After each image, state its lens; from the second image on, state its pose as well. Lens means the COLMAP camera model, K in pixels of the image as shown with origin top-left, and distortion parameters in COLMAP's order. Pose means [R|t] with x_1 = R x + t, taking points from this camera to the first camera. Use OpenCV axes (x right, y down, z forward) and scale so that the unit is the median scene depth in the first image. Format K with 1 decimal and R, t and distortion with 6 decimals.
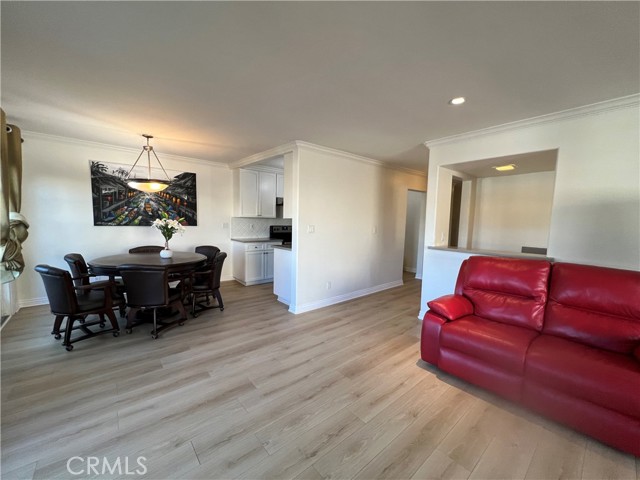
lens RADIAL K [[256.7, 0, 320.5], [0, 256.7, 239.9], [0, 0, 1]] dist [-0.000728, 0.000989]
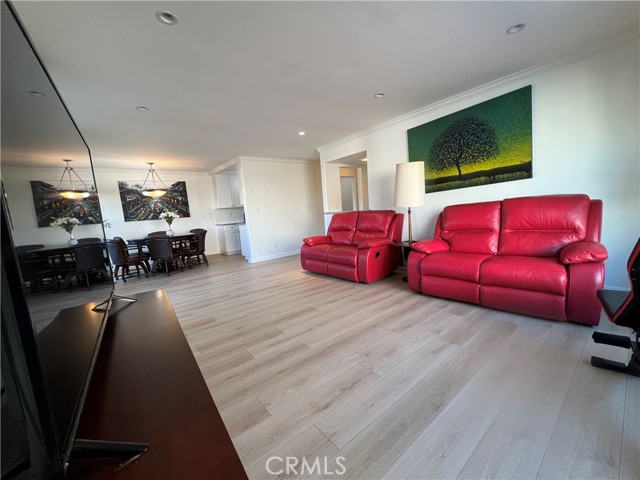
lens RADIAL K [[256.7, 0, 320.8], [0, 256.7, 240.4], [0, 0, 1]] dist [-0.000728, 0.000989]
pose [[0.994665, -0.094512, -0.041348, 0.436285], [0.096056, 0.994684, 0.037100, 0.134612], [0.037622, -0.040874, 0.998456, -0.626518]]
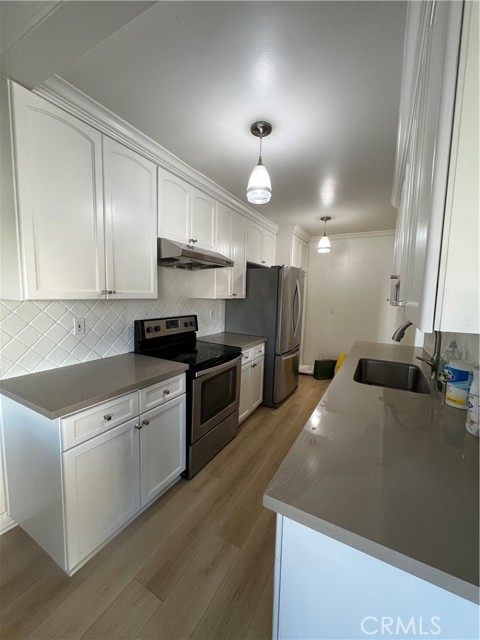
lens RADIAL K [[256.7, 0, 239.6], [0, 256.7, 316.4], [0, 0, 1]] dist [-0.000728, 0.000989]
pose [[0.935768, -0.047795, 0.349363, -0.308518], [0.044924, 0.998857, 0.016320, -0.099843], [-0.349743, 0.000423, 0.936845, 1.023516]]
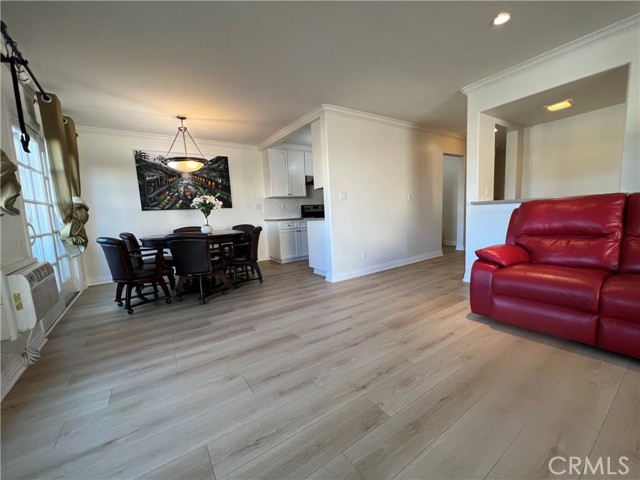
lens RADIAL K [[256.7, 0, 320.2], [0, 256.7, 240.2], [0, 0, 1]] dist [-0.000728, 0.000989]
pose [[0.991020, -0.059711, -0.119639, -0.017104], [0.062997, 0.997728, 0.023870, 0.102831], [0.117941, -0.031192, 0.992531, 0.011849]]
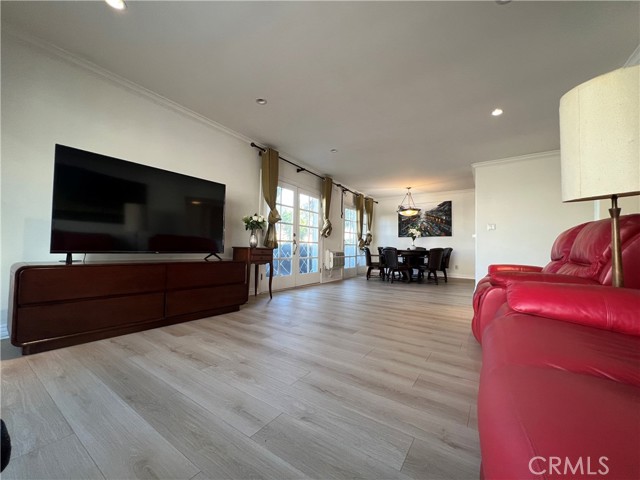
lens RADIAL K [[256.7, 0, 320.7], [0, 256.7, 238.9], [0, 0, 1]] dist [-0.000728, 0.000989]
pose [[0.259229, -0.059205, -0.964000, 1.003739], [-0.084916, 0.992857, -0.083812, 0.200501], [0.962076, 0.103586, 0.252350, -0.099525]]
